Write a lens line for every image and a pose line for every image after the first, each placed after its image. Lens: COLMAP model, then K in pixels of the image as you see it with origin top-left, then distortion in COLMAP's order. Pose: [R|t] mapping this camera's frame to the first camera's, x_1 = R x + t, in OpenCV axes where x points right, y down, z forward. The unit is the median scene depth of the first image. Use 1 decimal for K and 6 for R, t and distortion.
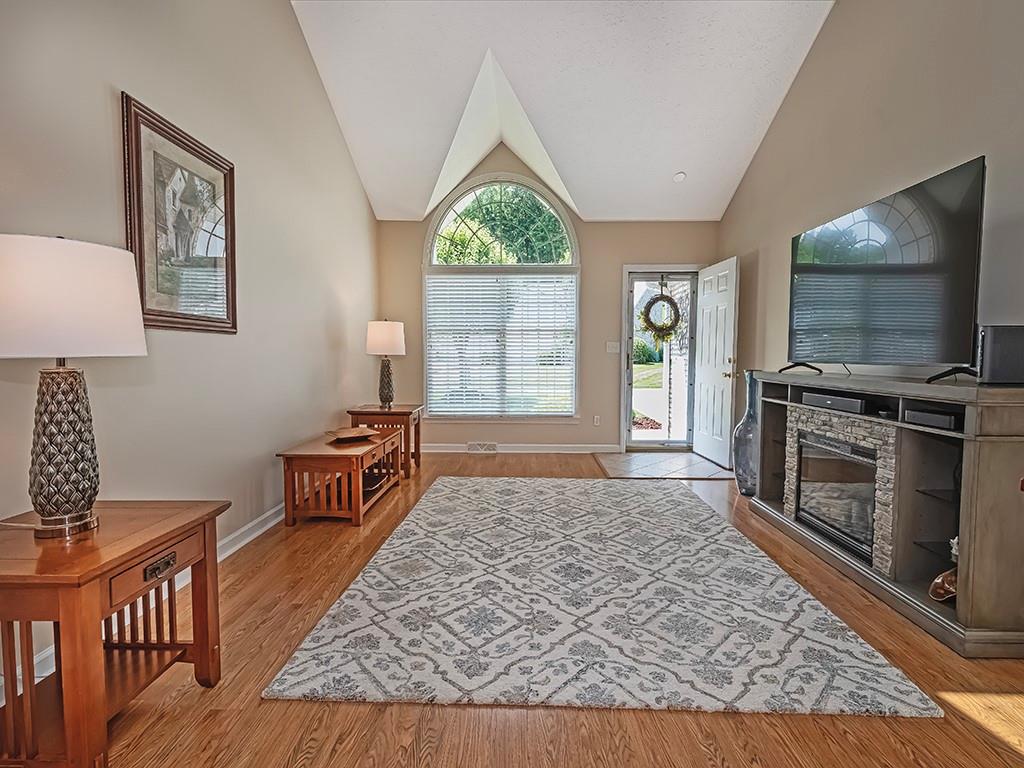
lens RADIAL K [[447.5, 0, 515.1], [0, 447.5, 383.6], [0, 0, 1]] dist [0.000053, -0.000021]
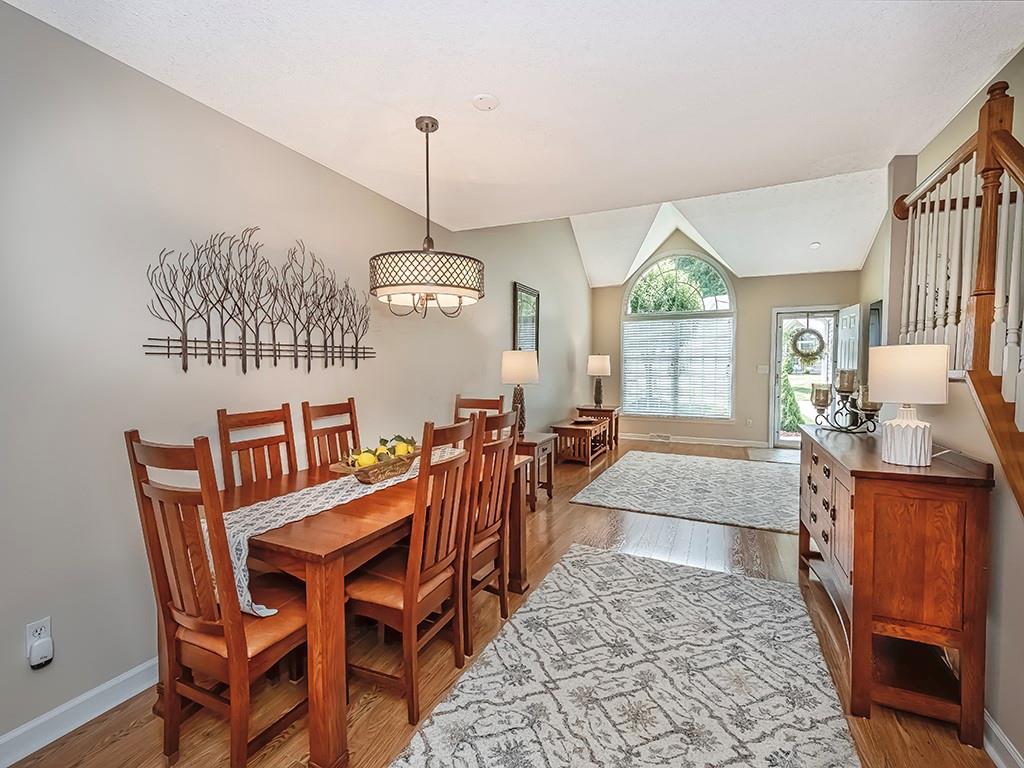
lens RADIAL K [[447.5, 0, 515.1], [0, 447.5, 383.6], [0, 0, 1]] dist [0.000053, -0.000021]
pose [[0.916016, 0.014244, -0.400888, 0.089201], [-0.021605, 0.999671, -0.013847, -0.003697], [0.400558, 0.021346, 0.916023, -0.623568]]
